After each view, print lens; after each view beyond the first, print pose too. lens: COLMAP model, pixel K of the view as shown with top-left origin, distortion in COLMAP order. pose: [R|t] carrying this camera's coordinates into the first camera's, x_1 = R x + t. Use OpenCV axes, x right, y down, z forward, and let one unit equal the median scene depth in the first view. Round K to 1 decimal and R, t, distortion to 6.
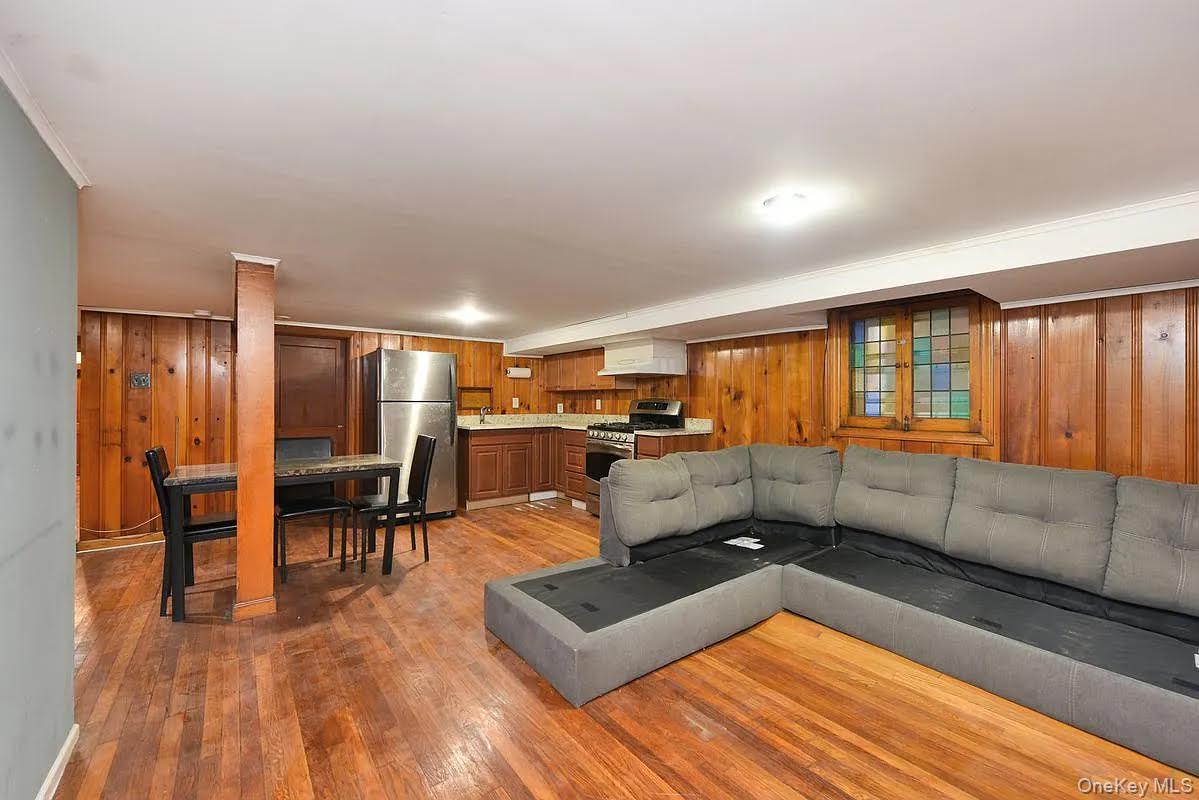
lens RADIAL K [[477.8, 0, 599.5], [0, 477.8, 400.0], [0, 0, 1]] dist [0.000636, 0.000152]
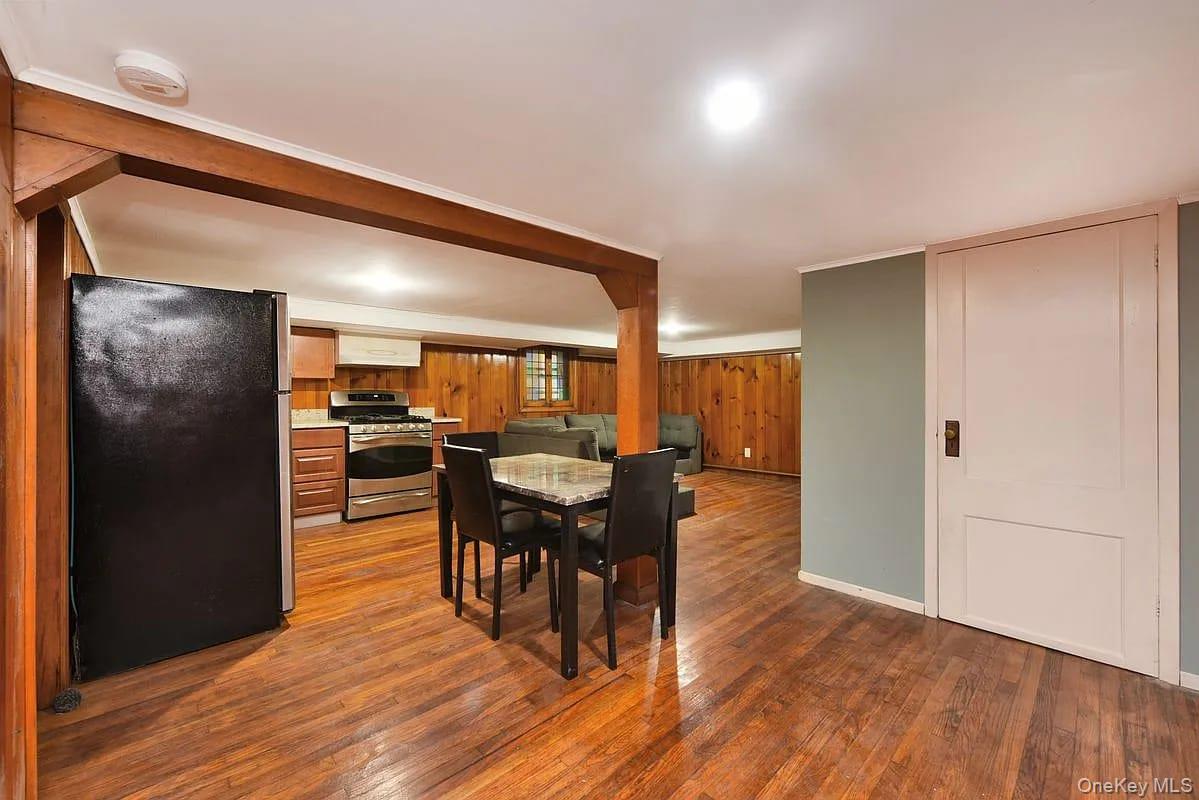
lens RADIAL K [[477.8, 0, 599.5], [0, 477.8, 400.0], [0, 0, 1]] dist [0.000636, 0.000152]
pose [[-0.094317, -0.006467, 0.995521, -1.216917], [0.005208, 0.999962, 0.006989, 0.018577], [-0.995529, 0.005844, -0.094280, 0.835411]]
